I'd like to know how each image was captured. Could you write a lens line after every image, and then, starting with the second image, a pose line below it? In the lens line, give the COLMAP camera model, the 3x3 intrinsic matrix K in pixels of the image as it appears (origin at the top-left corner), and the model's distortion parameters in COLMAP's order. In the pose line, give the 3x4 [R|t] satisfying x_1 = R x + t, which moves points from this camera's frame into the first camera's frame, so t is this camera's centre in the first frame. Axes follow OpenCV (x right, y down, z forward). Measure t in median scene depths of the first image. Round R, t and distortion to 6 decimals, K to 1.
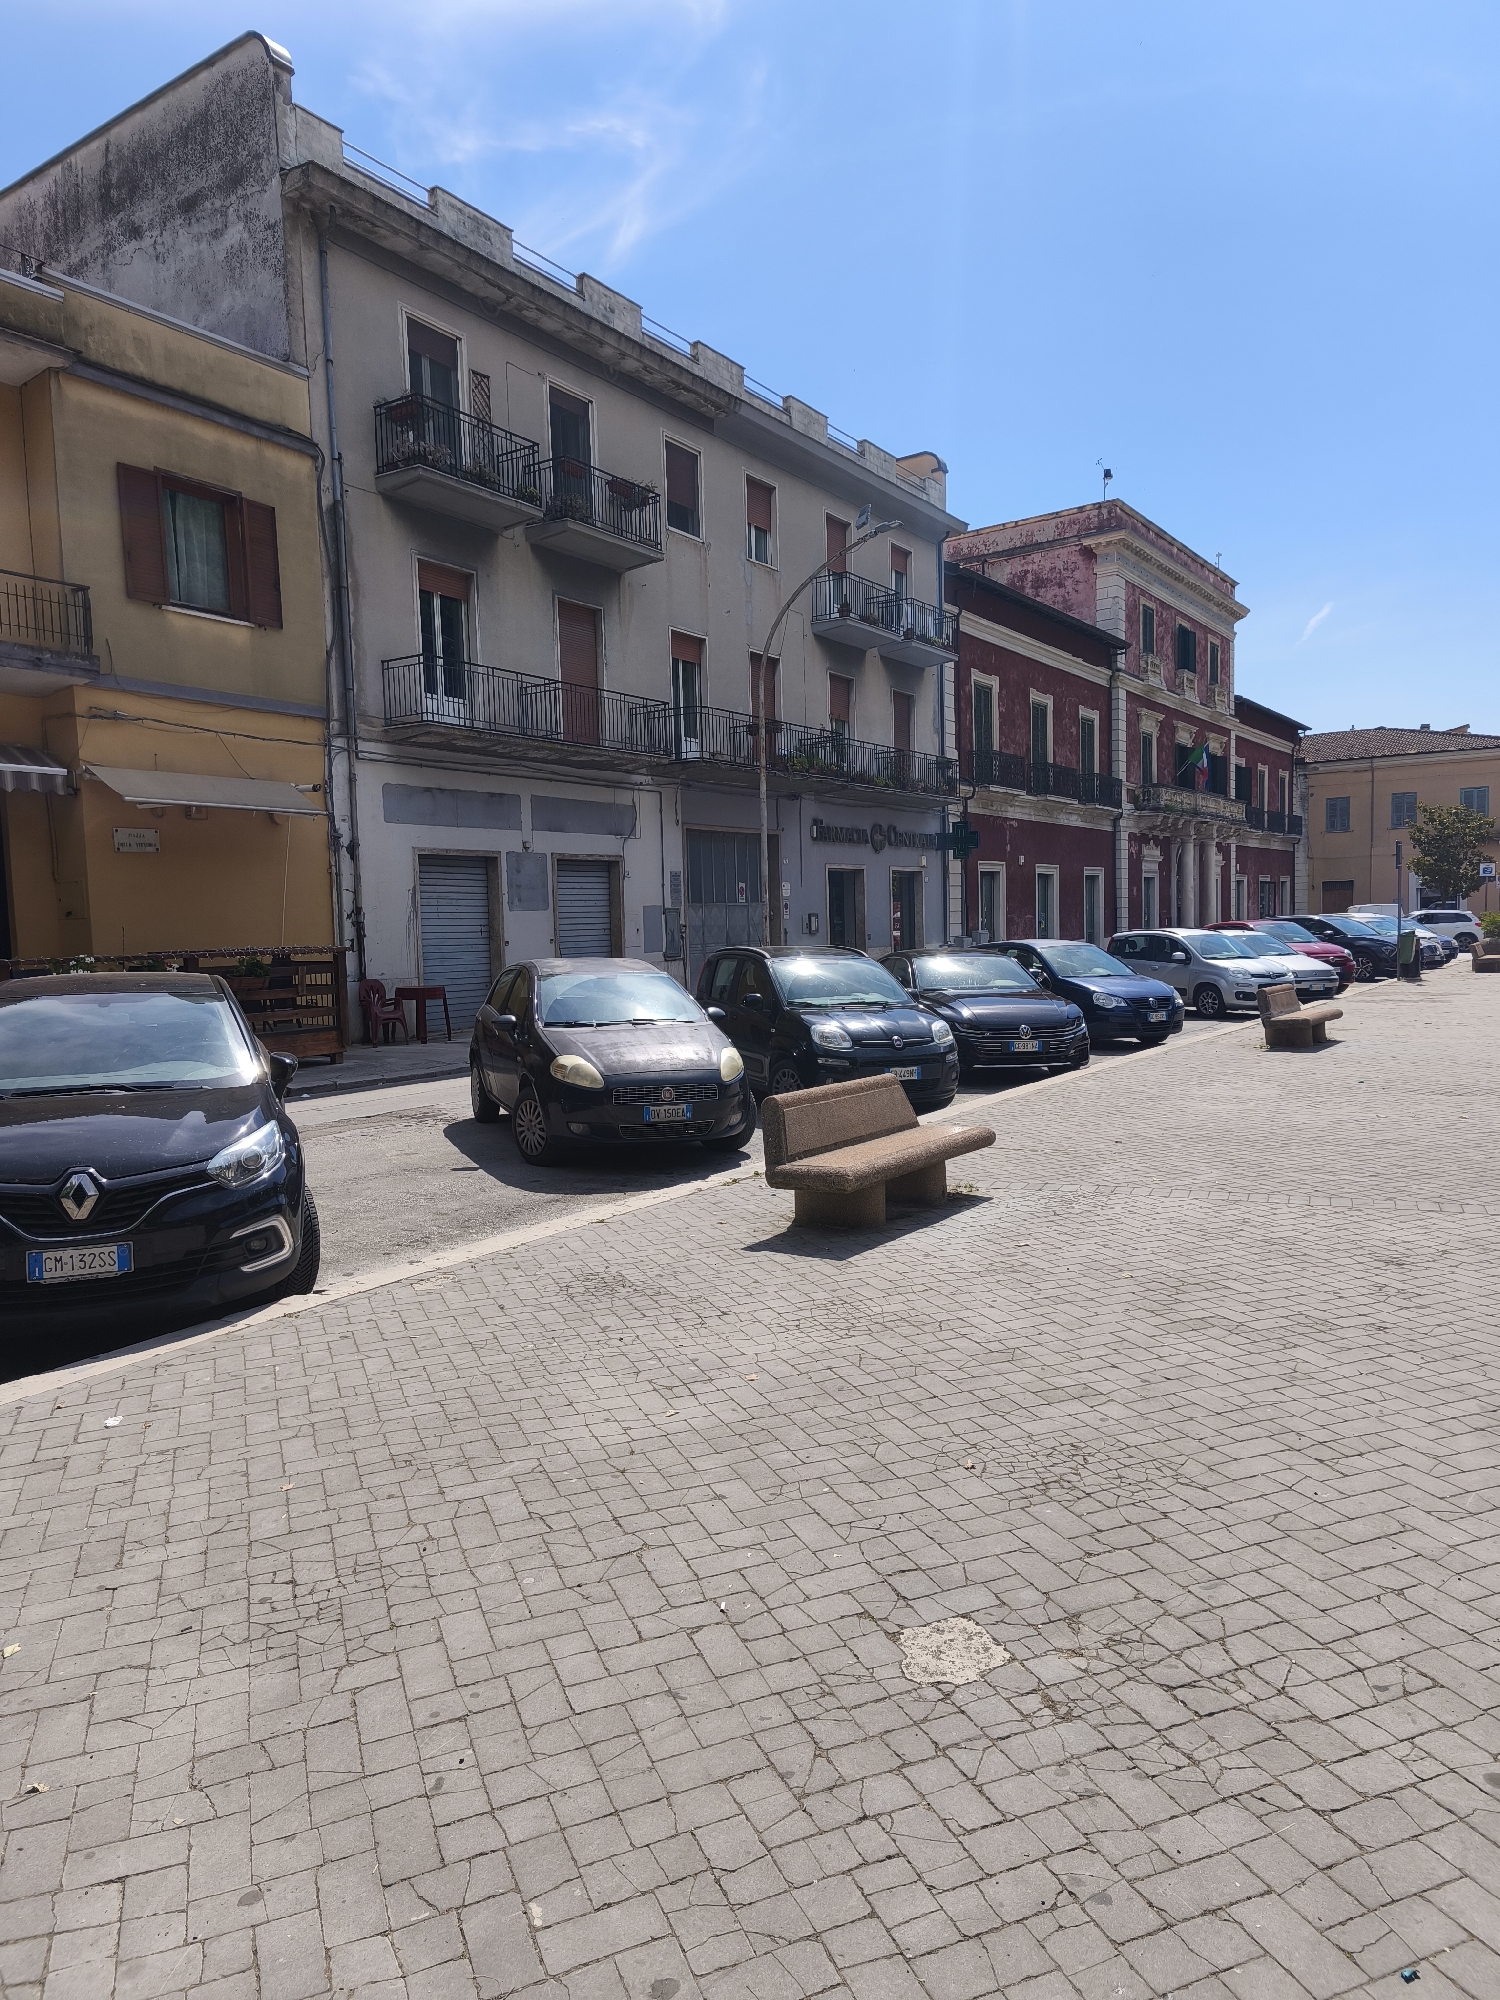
lens RADIAL K [[1341.3, 0, 747.3], [0, 1341.3, 1009.5], [0, 0, 1]] dist [0.058356, -0.001534]
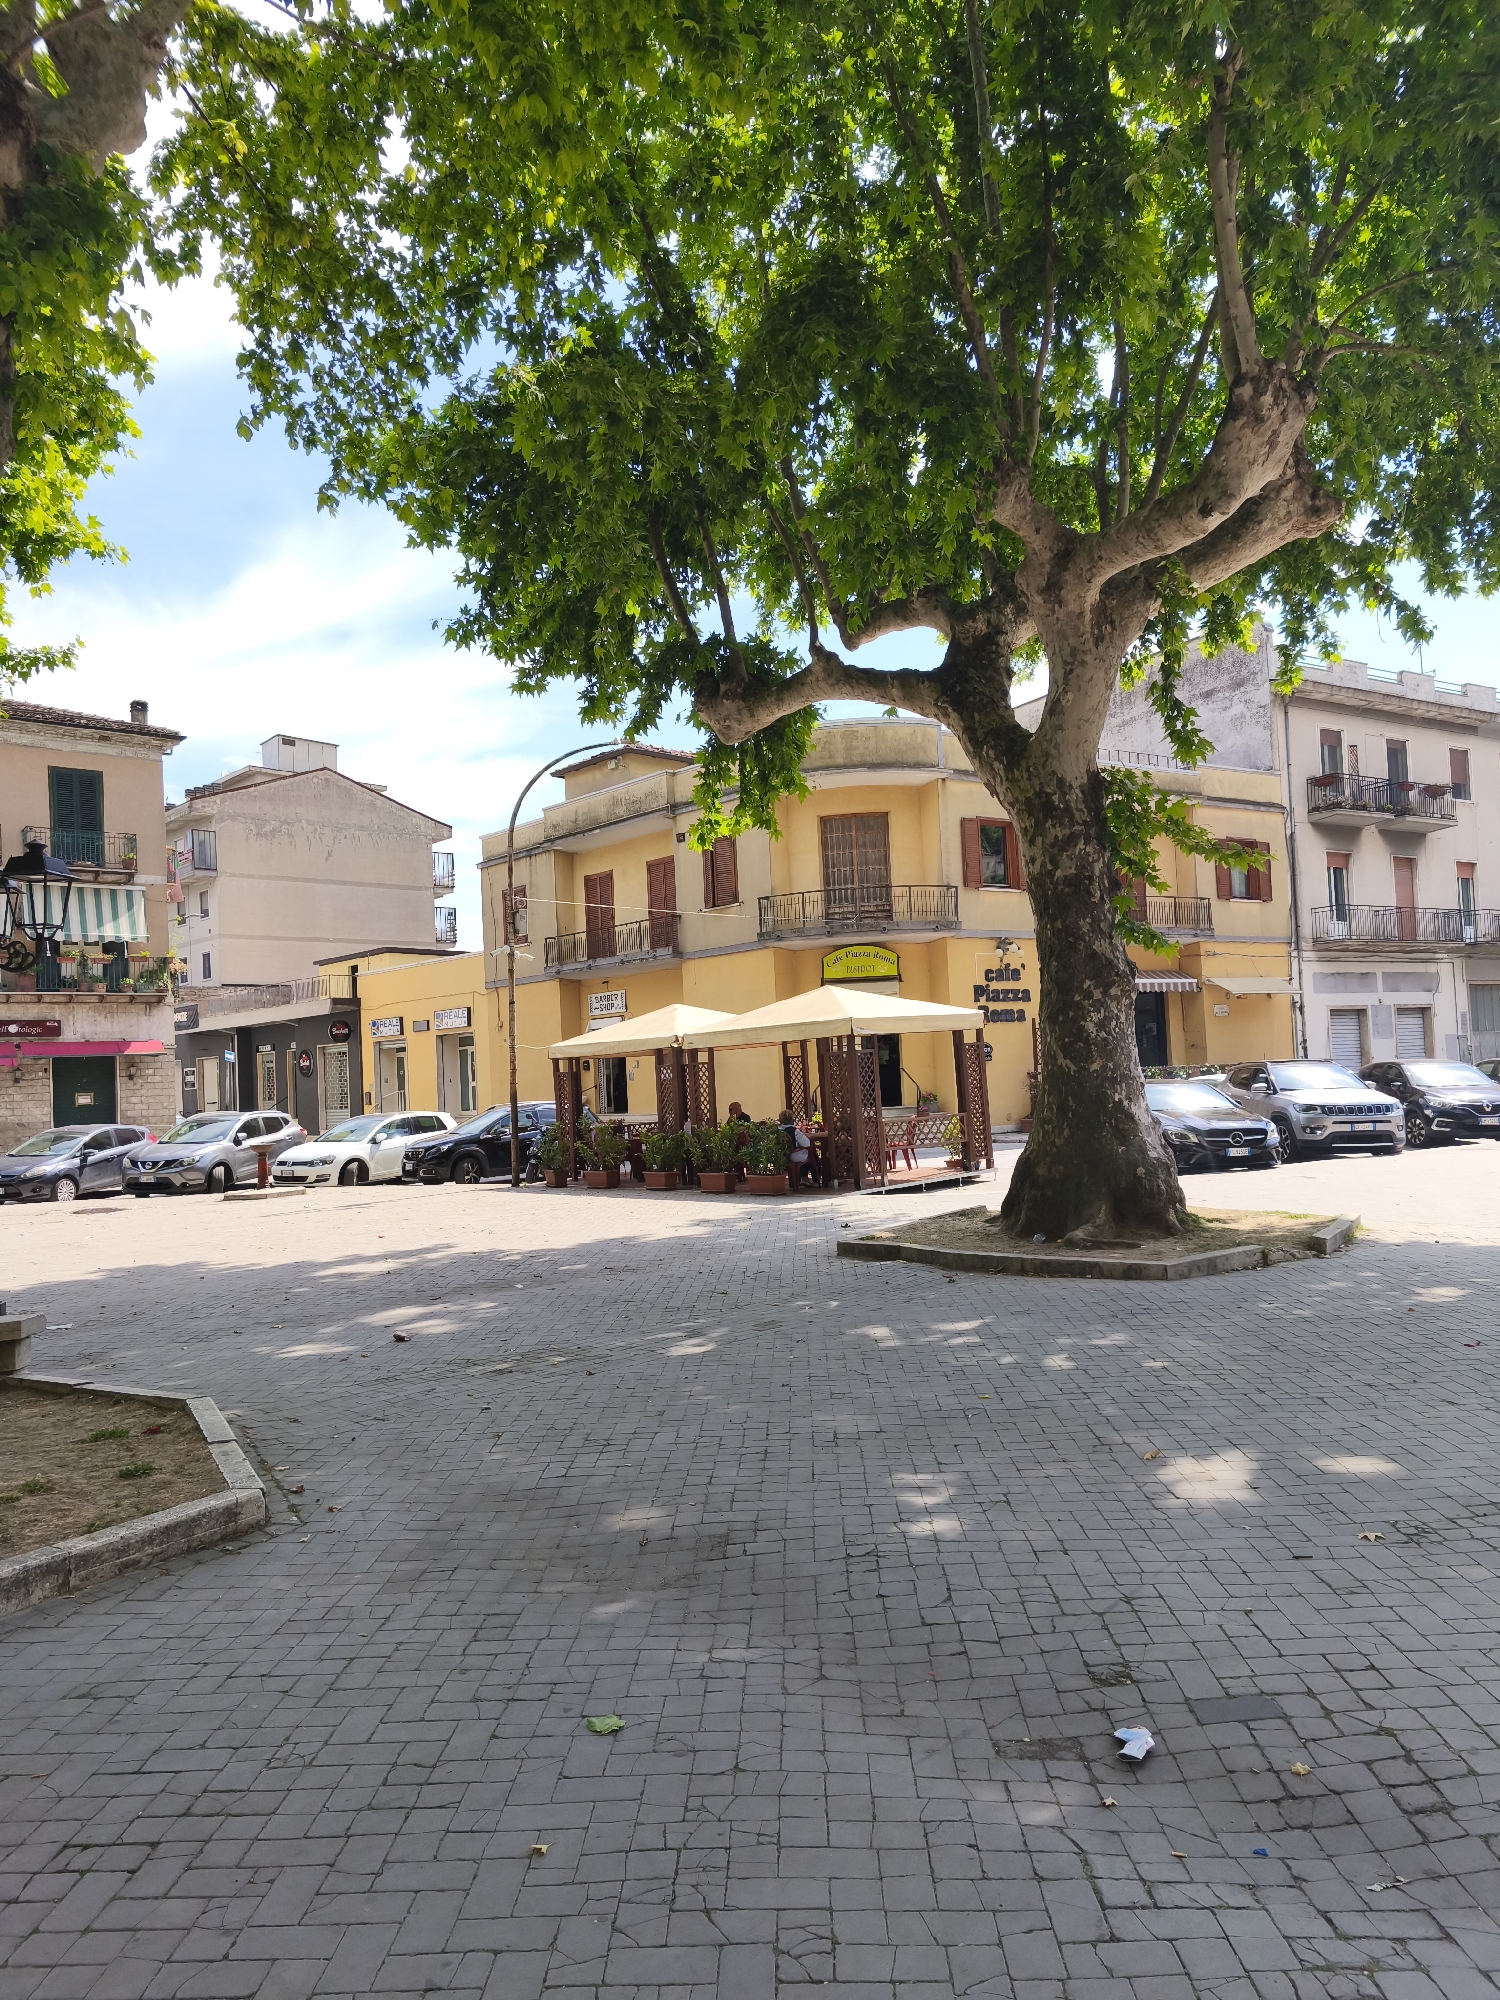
lens RADIAL K [[1341.3, 0, 747.3], [0, 1341.3, 1009.5], [0, 0, 1]] dist [0.058356, -0.001534]
pose [[0.916809, -0.026536, -0.398443, -0.192103], [-0.010119, 0.995925, -0.089612, 0.047683], [0.399198, 0.086188, 0.912805, -0.817682]]
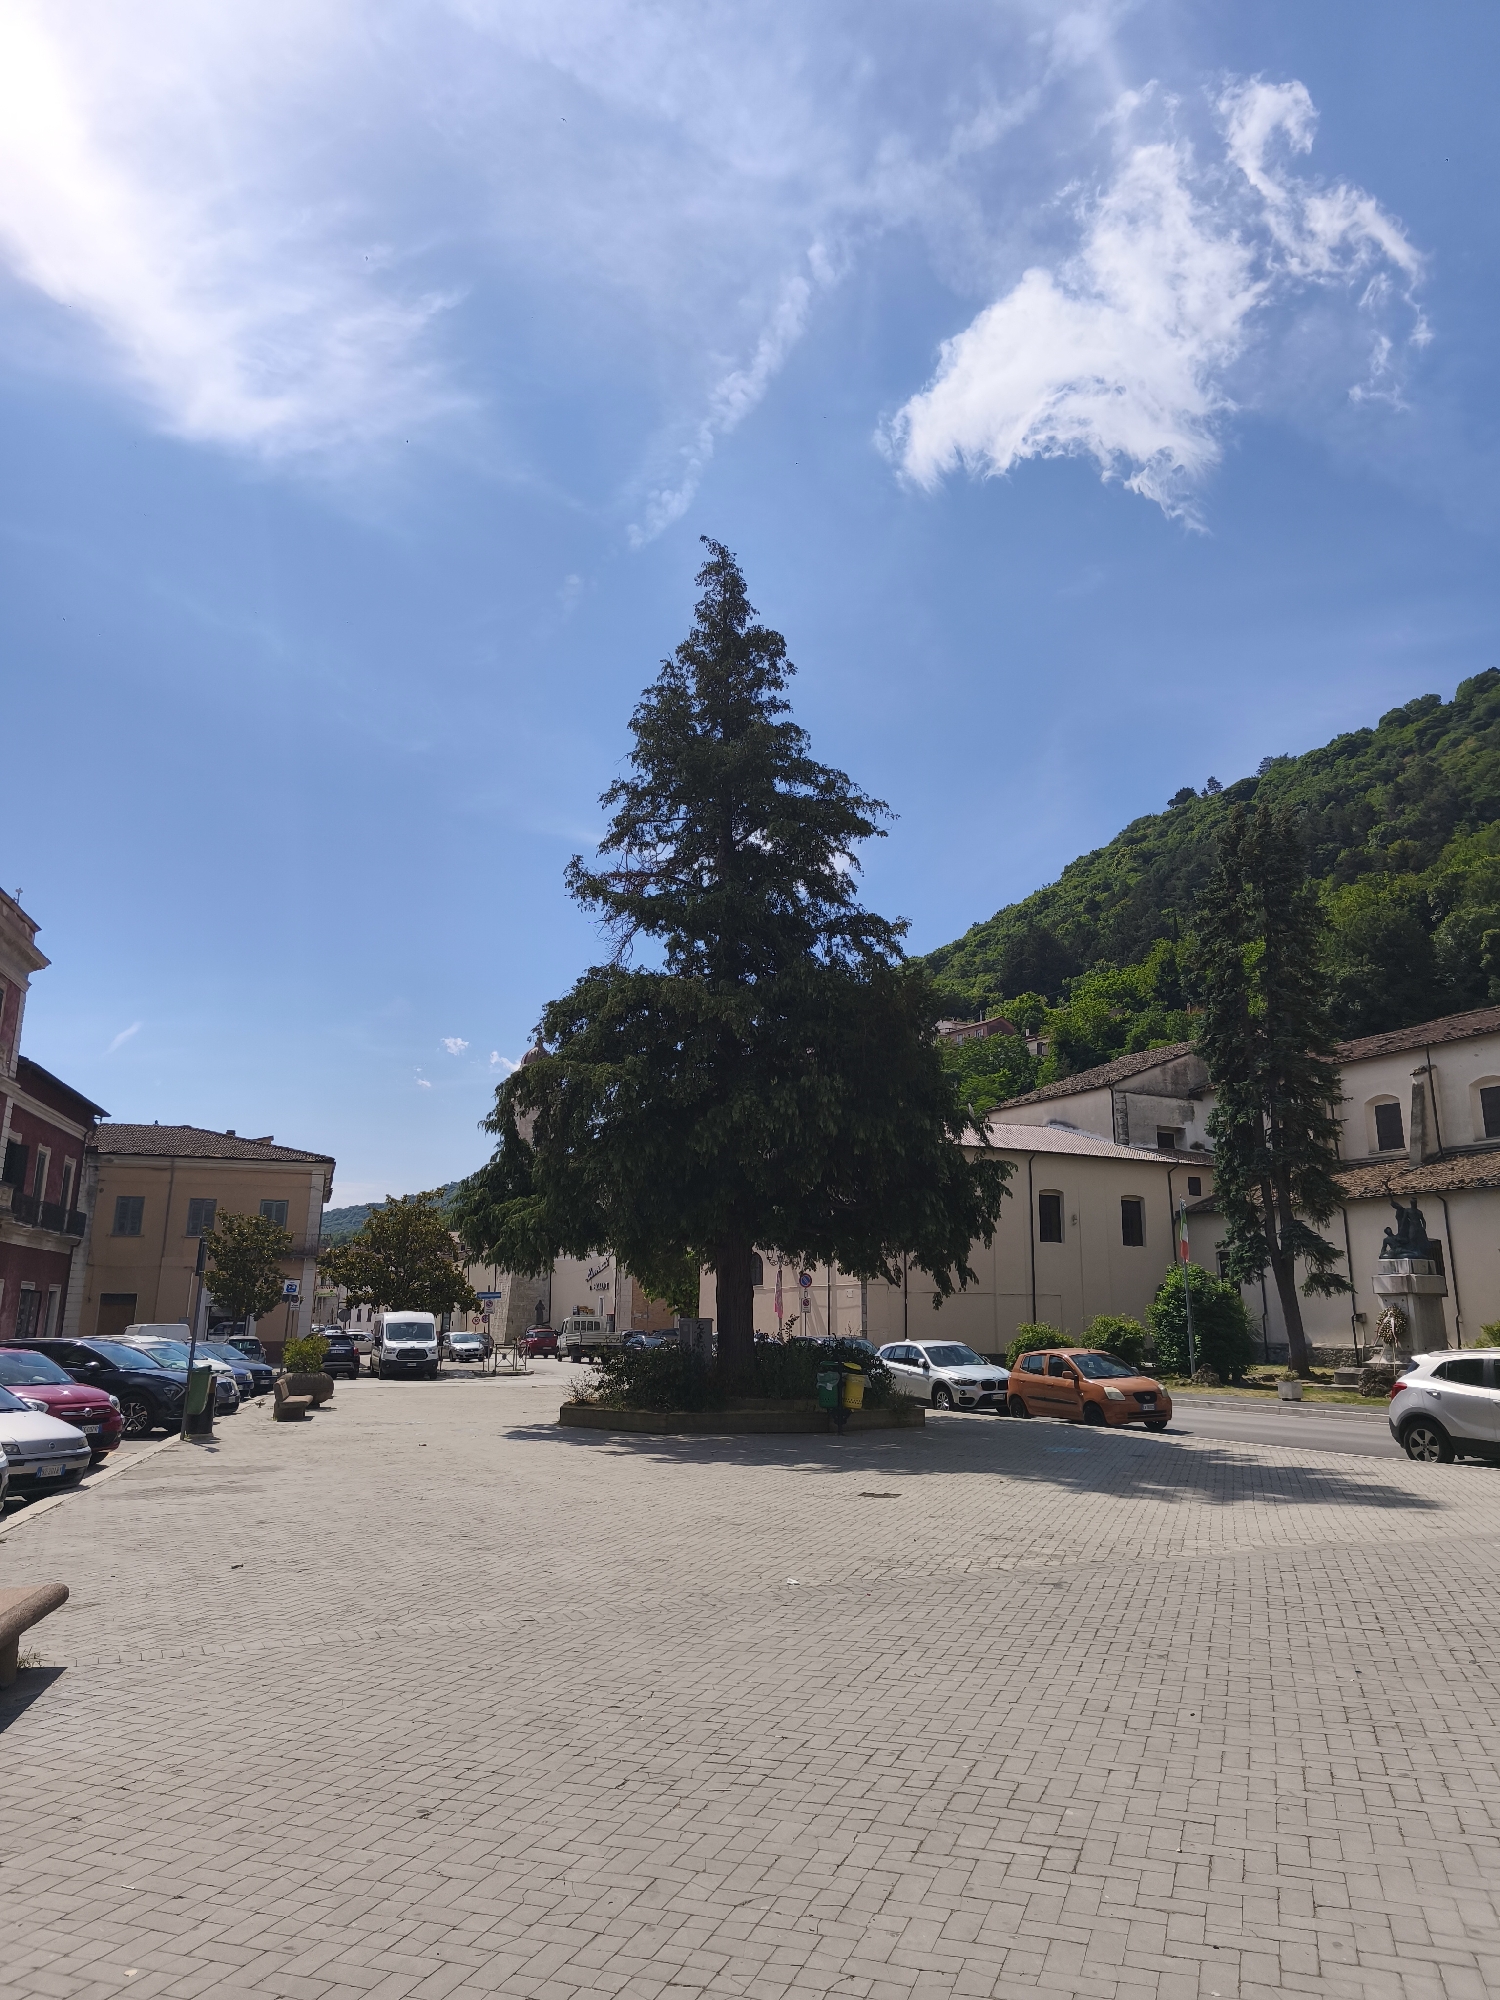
lens RADIAL K [[1341.3, 0, 747.3], [0, 1341.3, 1009.5], [0, 0, 1]] dist [0.058356, -0.001534]
pose [[0.672107, 0.204864, 0.711550, 0.107101], [0.016385, 0.956614, -0.290897, -0.019716], [-0.740273, 0.207173, 0.639590, 0.238696]]
